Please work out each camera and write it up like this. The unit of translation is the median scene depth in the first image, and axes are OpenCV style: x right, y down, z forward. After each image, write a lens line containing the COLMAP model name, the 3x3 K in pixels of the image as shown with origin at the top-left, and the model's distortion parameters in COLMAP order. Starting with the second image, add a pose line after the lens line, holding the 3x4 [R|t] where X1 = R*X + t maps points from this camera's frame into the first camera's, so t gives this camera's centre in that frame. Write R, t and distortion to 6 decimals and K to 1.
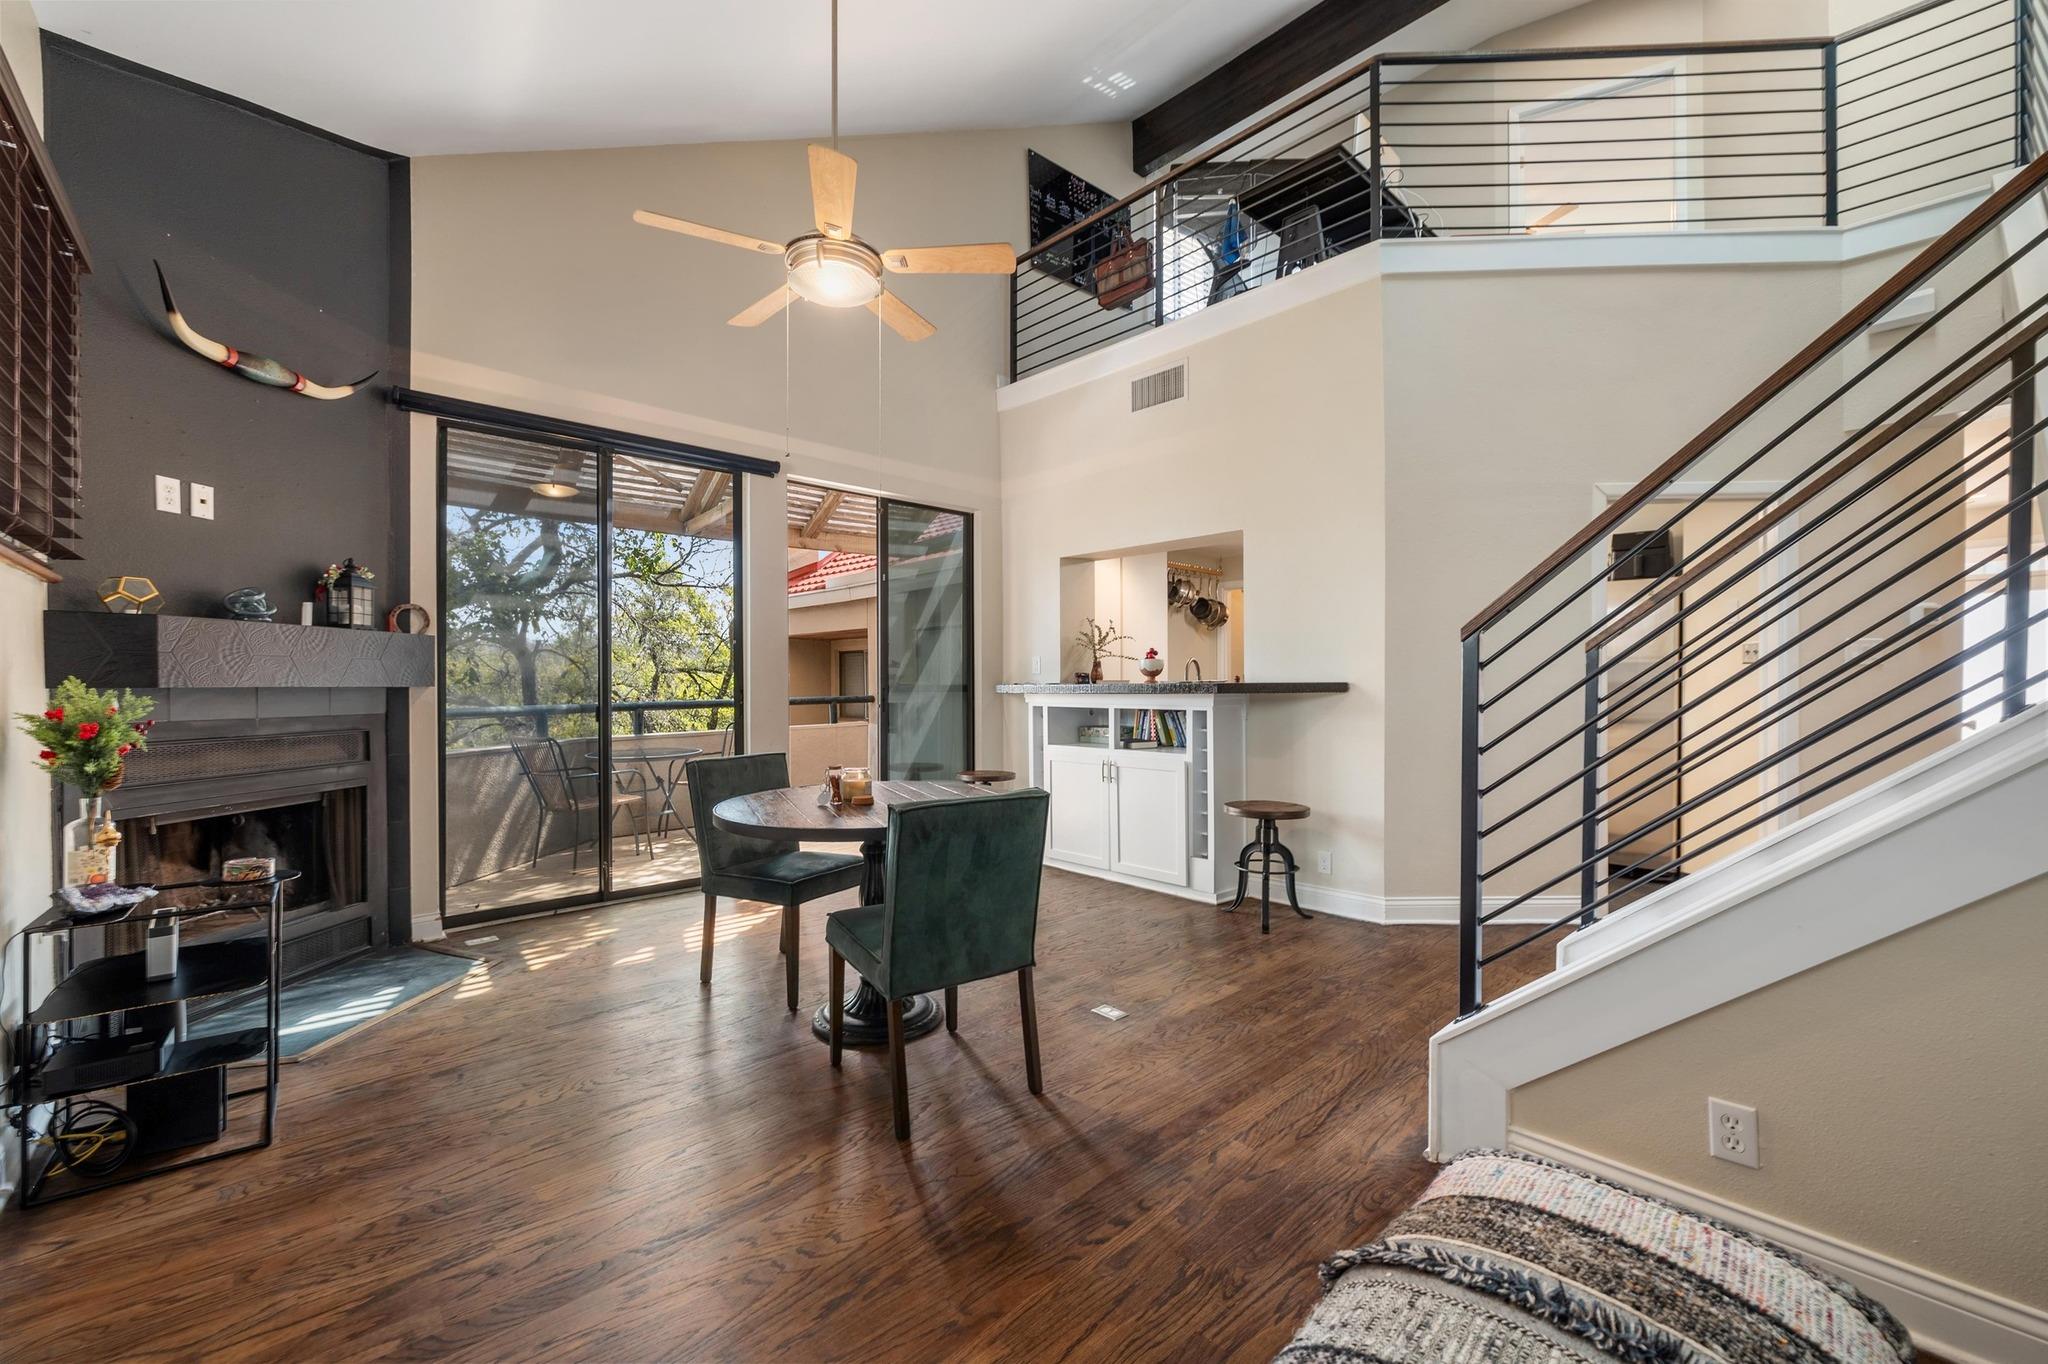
lens RADIAL K [[817.3, 0, 1029.2], [0, 817.3, 698.4], [0, 0, 1]] dist [-0.010480, 0.000460]
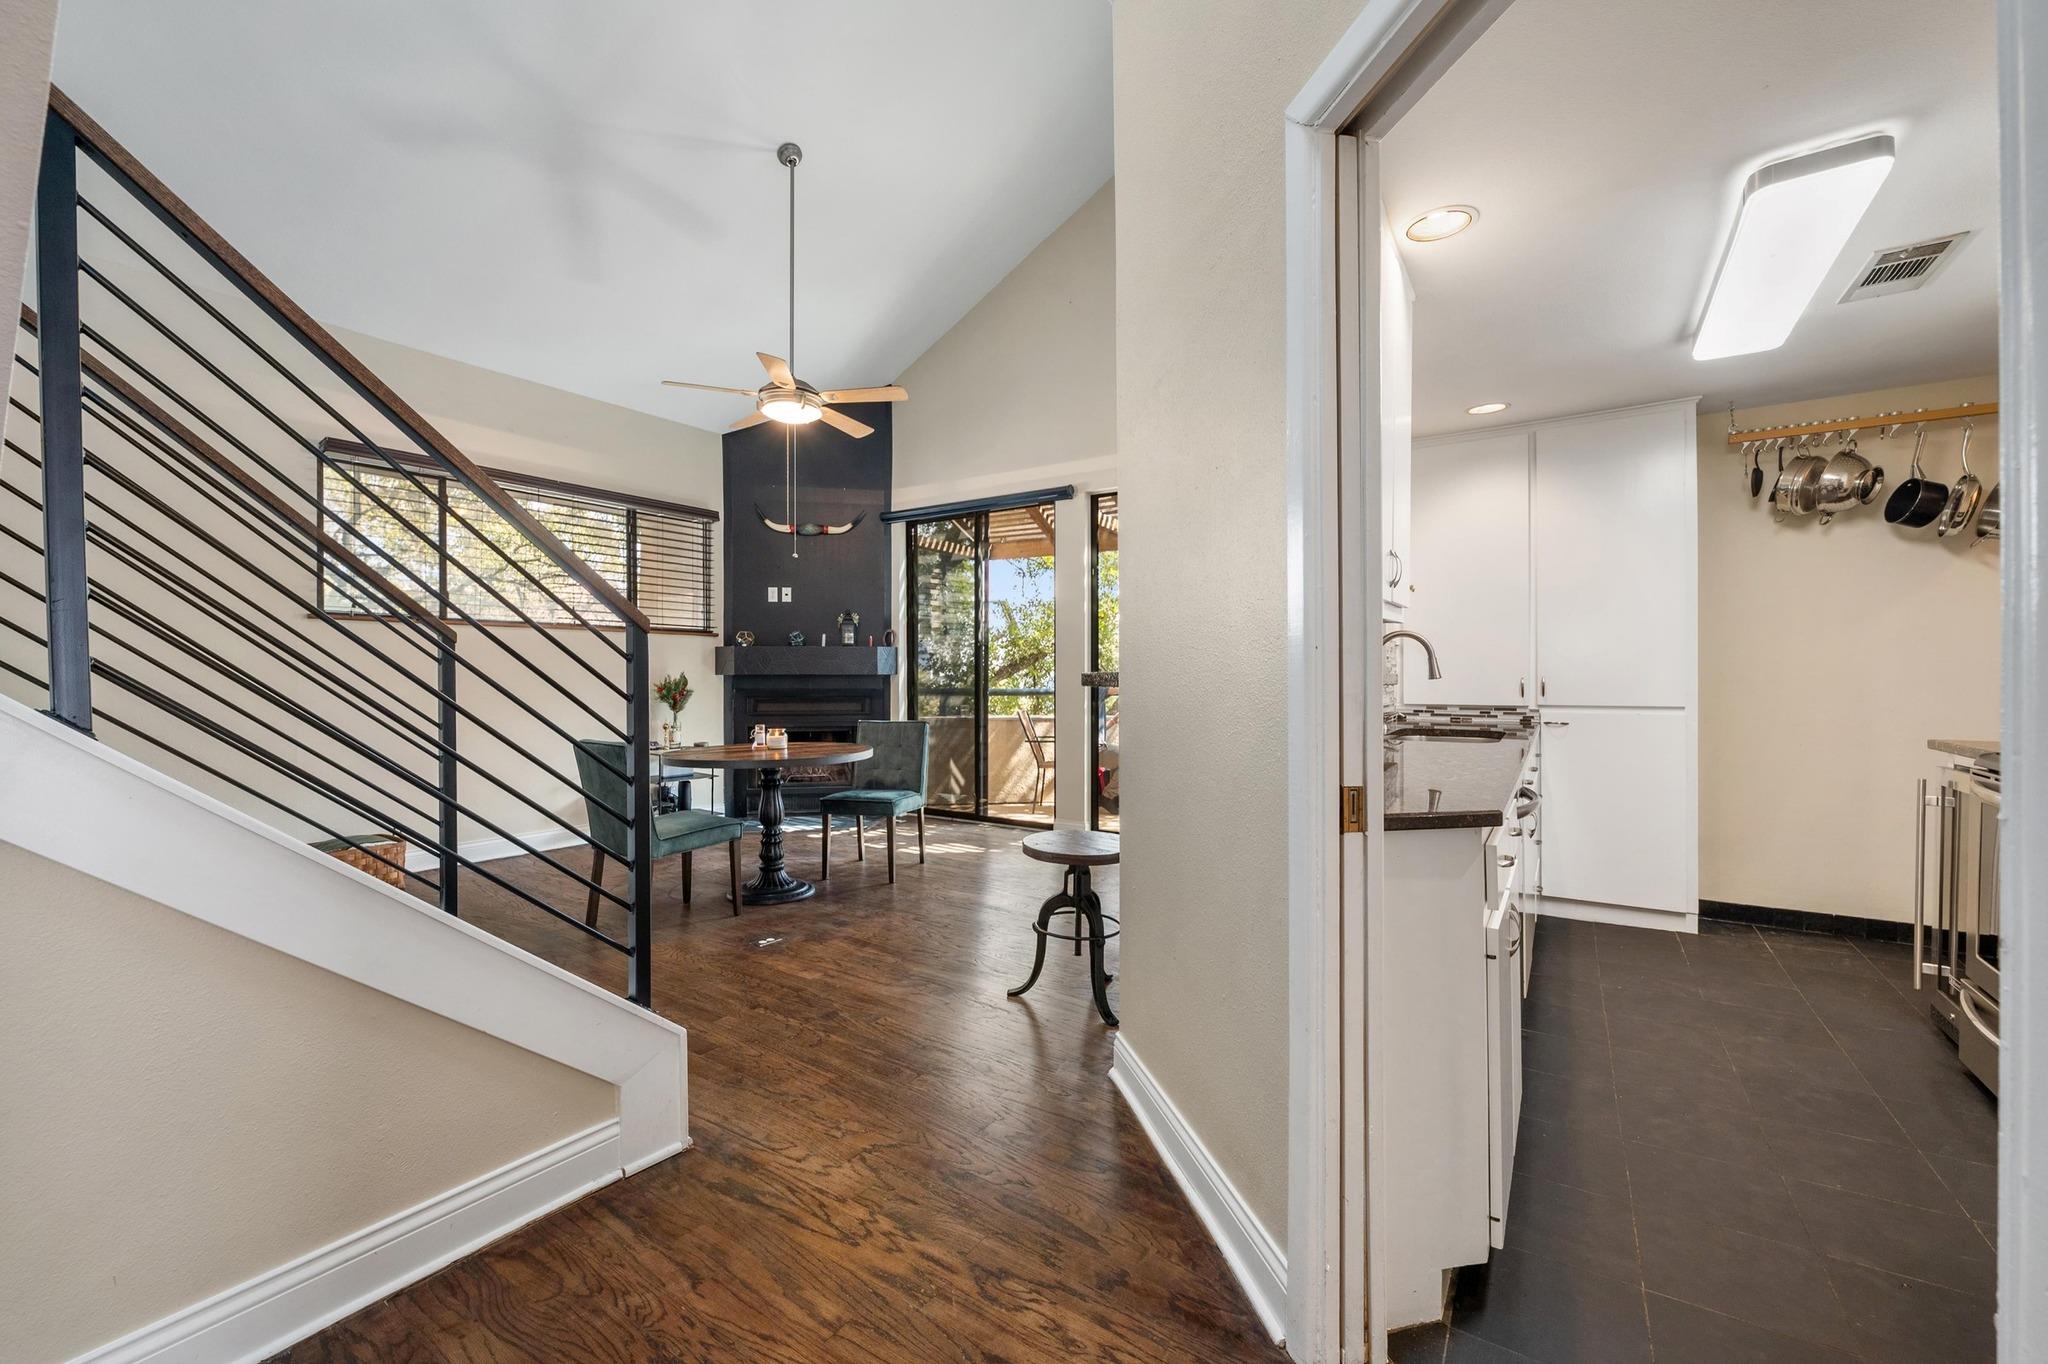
lens RADIAL K [[817.3, 0, 1029.2], [0, 817.3, 698.4], [0, 0, 1]] dist [-0.010480, 0.000460]
pose [[0.230455, 0.028702, -0.972660, 1.101572], [-0.014892, 0.999552, 0.025967, -0.013730], [0.972969, 0.008501, 0.230779, 0.882307]]
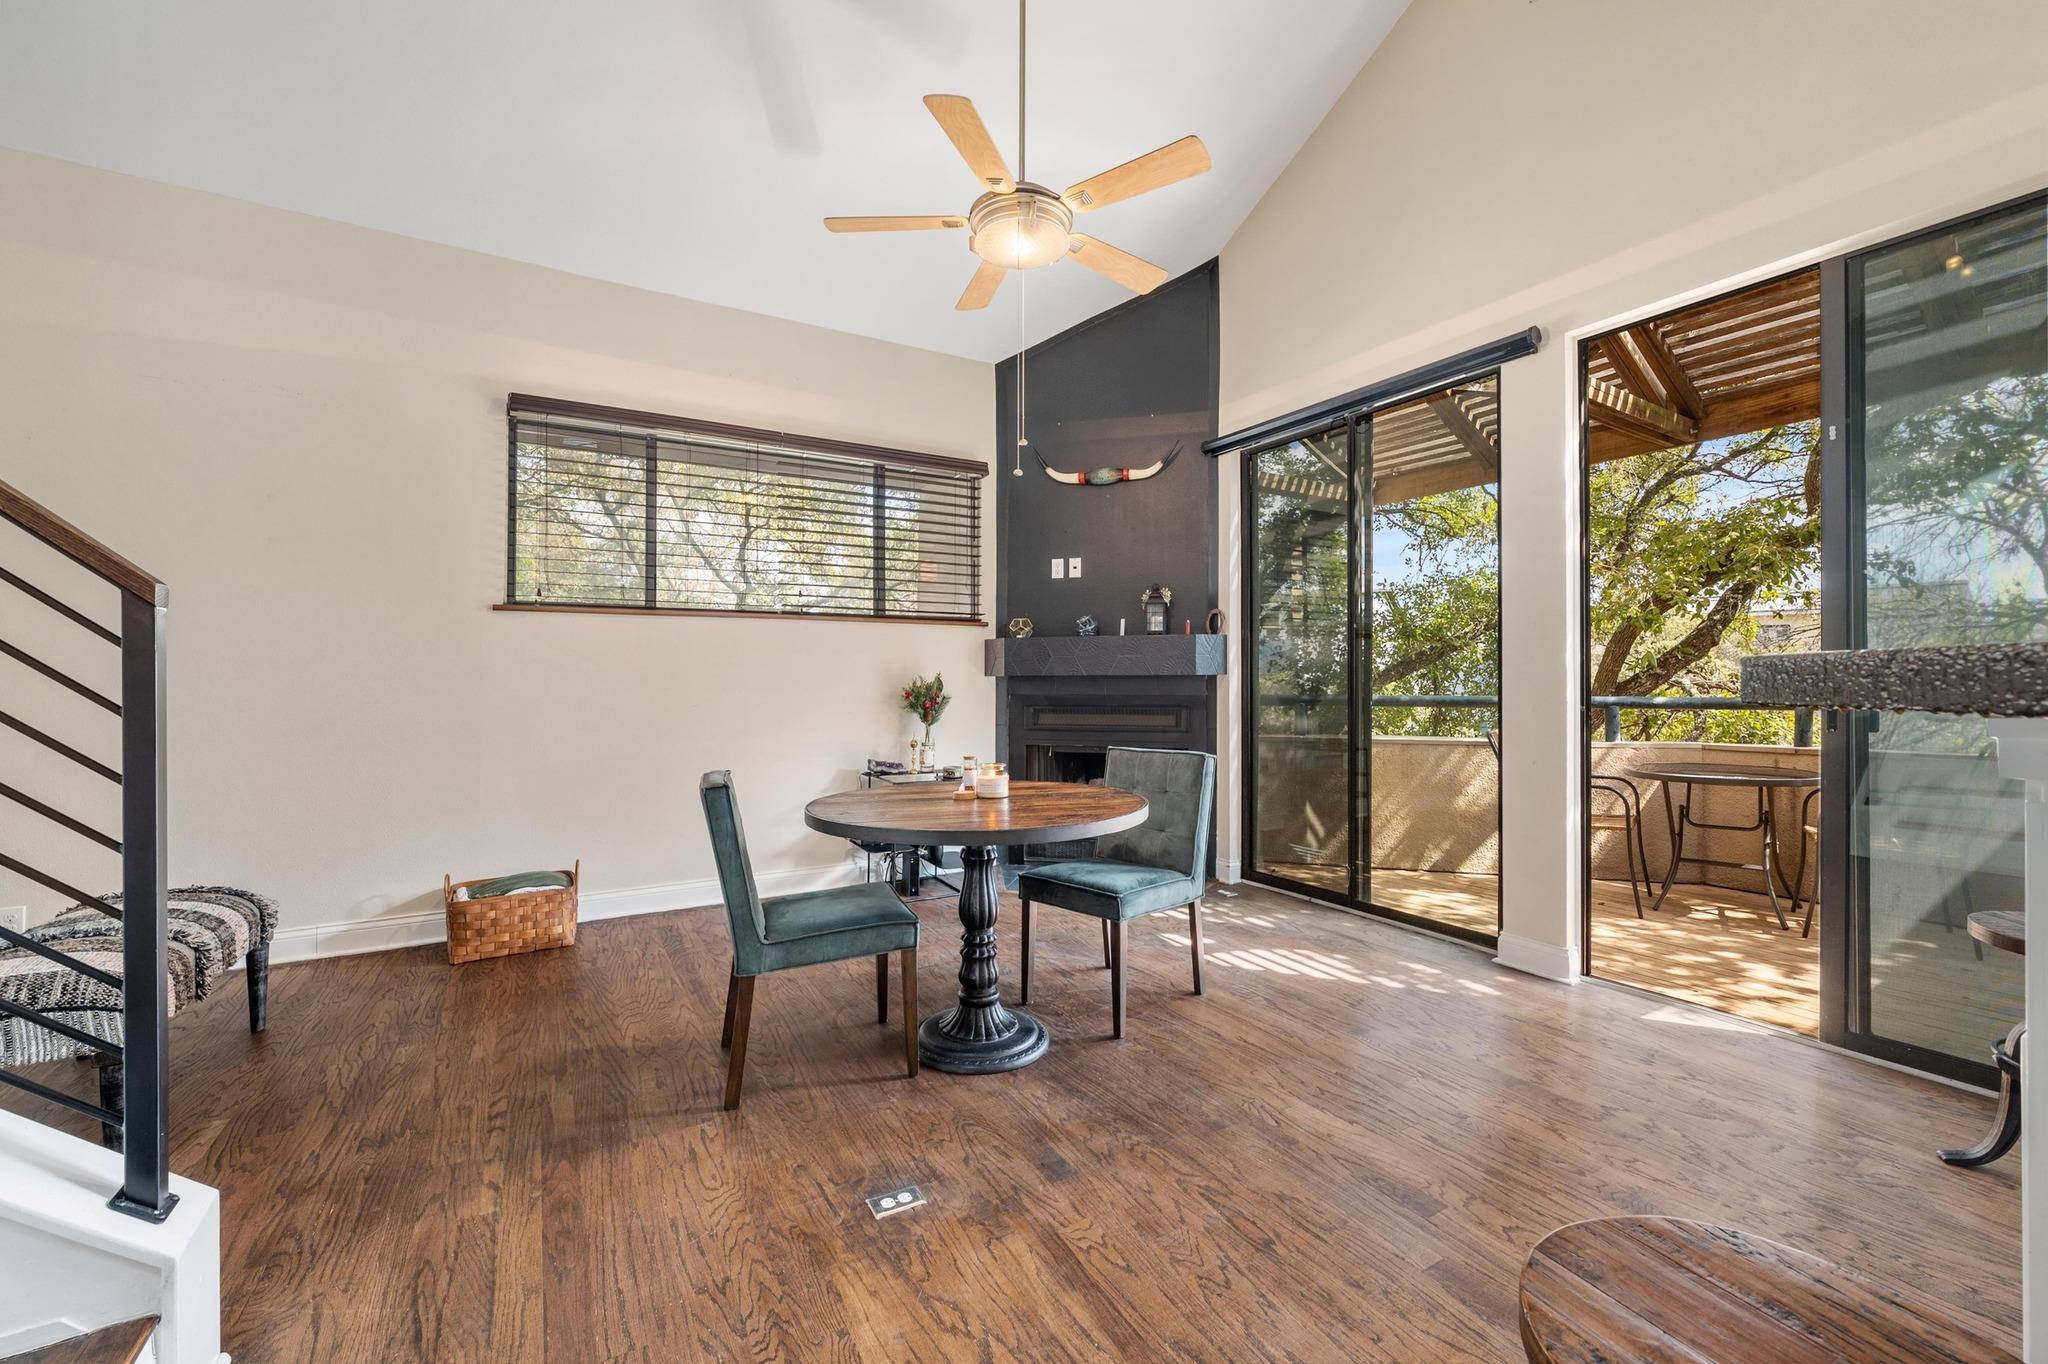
lens RADIAL K [[825.4, 0, 1017.8], [0, 825.4, 680.7], [0, 0, 1]] dist [-0.012981, -0.000040]
pose [[-0.217797, 0.002944, -0.975990, 0.549432], [-0.012201, 0.999909, 0.005739, -0.009793], [0.975918, 0.013159, -0.217741, 0.979566]]
